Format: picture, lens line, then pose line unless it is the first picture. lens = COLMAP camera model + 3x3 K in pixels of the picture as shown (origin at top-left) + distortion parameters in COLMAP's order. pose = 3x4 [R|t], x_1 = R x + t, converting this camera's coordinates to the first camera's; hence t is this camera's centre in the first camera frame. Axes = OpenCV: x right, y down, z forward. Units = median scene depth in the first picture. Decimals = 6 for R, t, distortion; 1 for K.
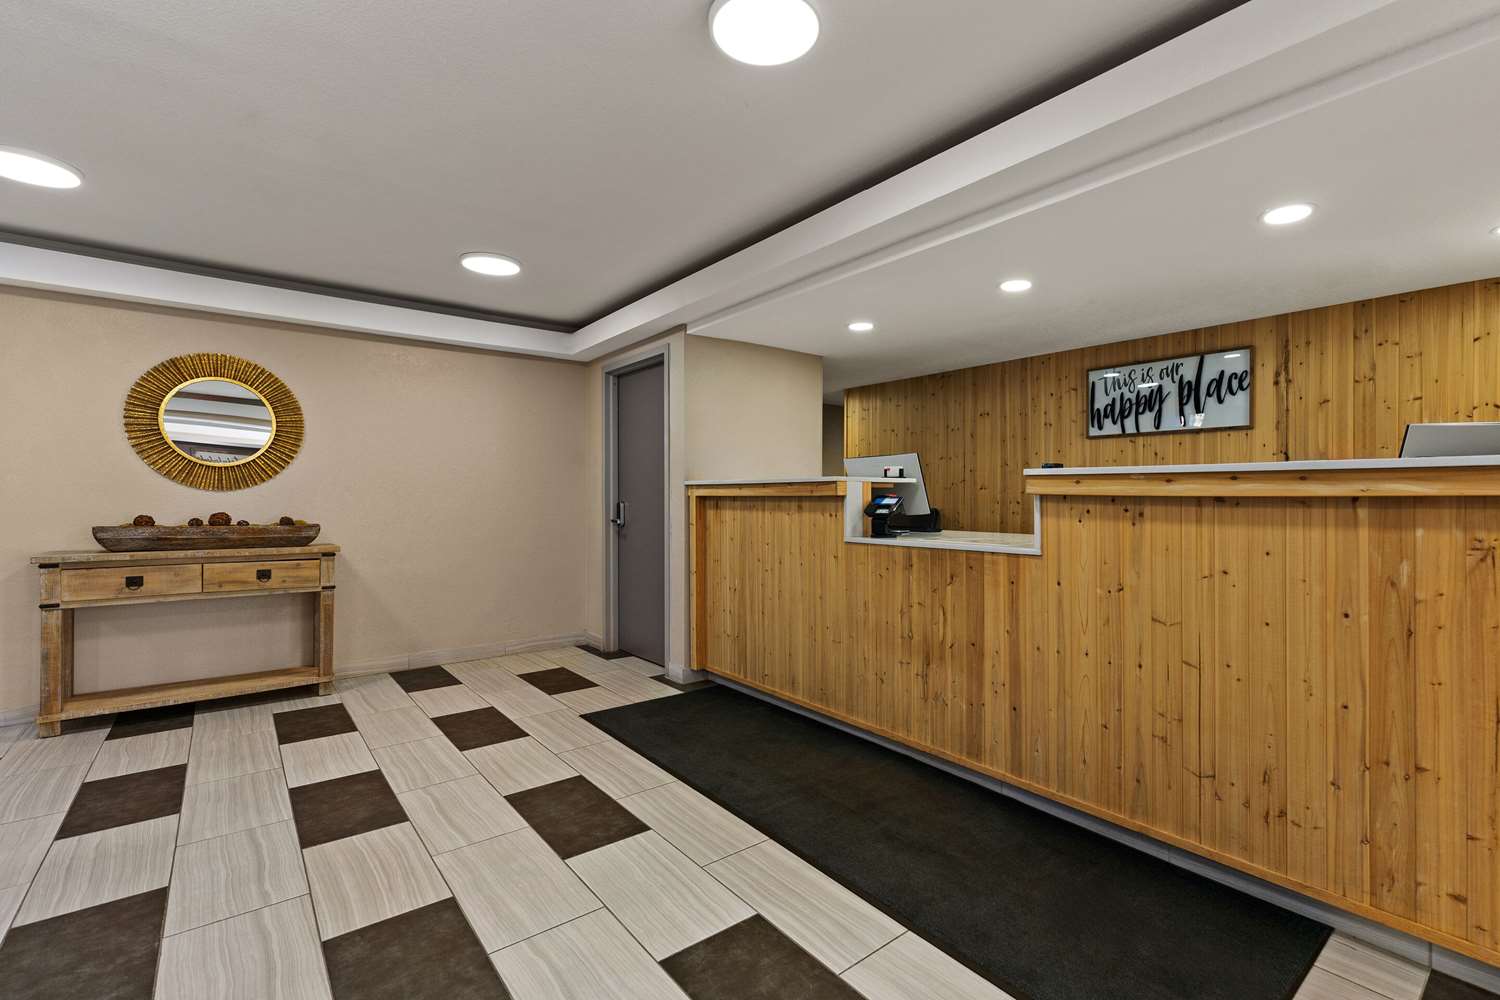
lens RADIAL K [[688.9, 0, 802.6], [0, 688.9, 495.9], [0, 0, 1]] dist [0.001556, -0.000906]
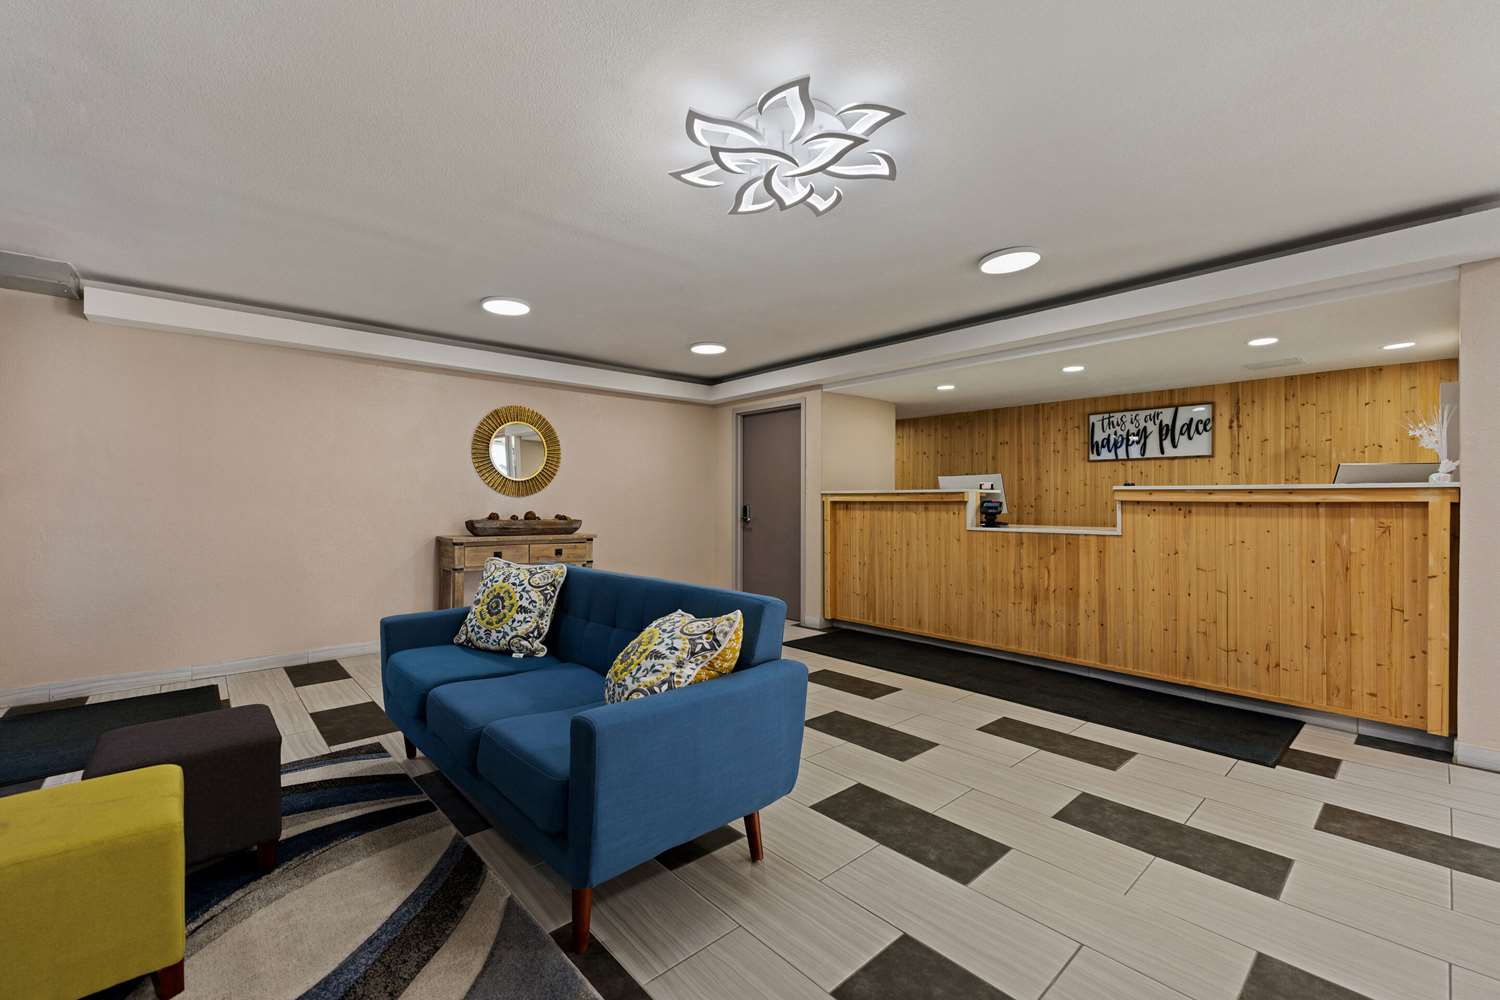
lens RADIAL K [[615.1, 0, 730.8], [0, 615.1, 498.1], [0, 0, 1]] dist [-0.000518, 0.000393]
pose [[0.999956, 0.001948, -0.009167, -0.430905], [-0.001995, 0.999985, -0.005061, 0.001039], [0.009157, 0.005079, 0.999945, -0.389638]]
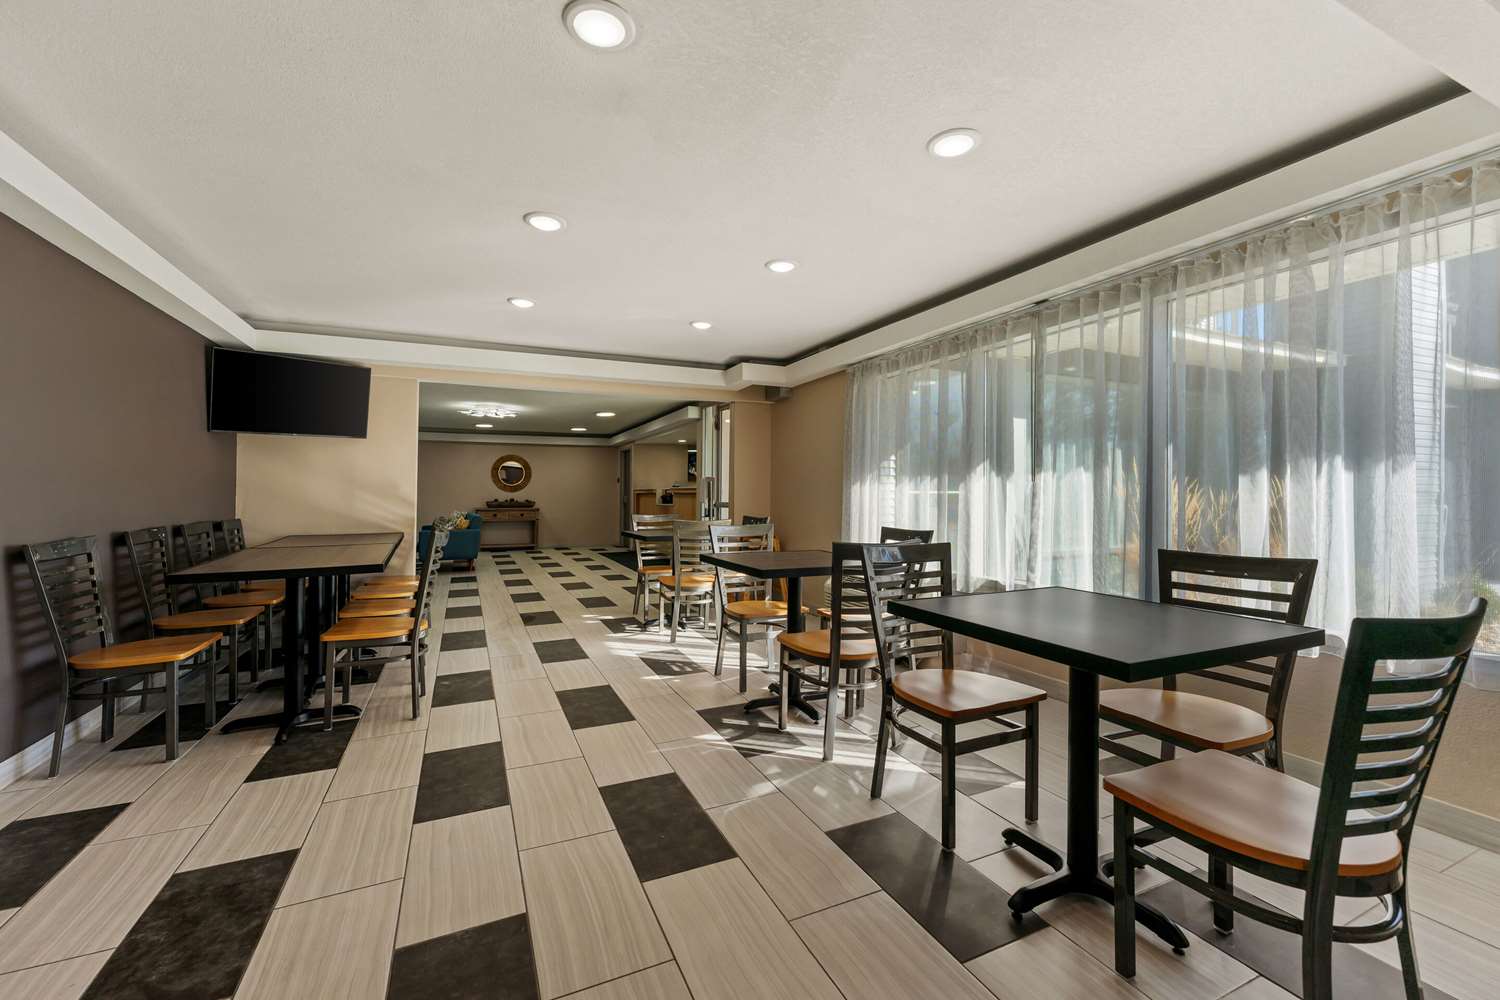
lens RADIAL K [[615.1, 0, 759.7], [0, 615.1, 493.1], [0, 0, 1]] dist [-0.000518, 0.000393]
pose [[0.951574, -0.000269, -0.307420, 1.626140], [0.000317, 1.000000, 0.000105, -0.003791], [0.307420, -0.000197, 0.951574, -1.963568]]
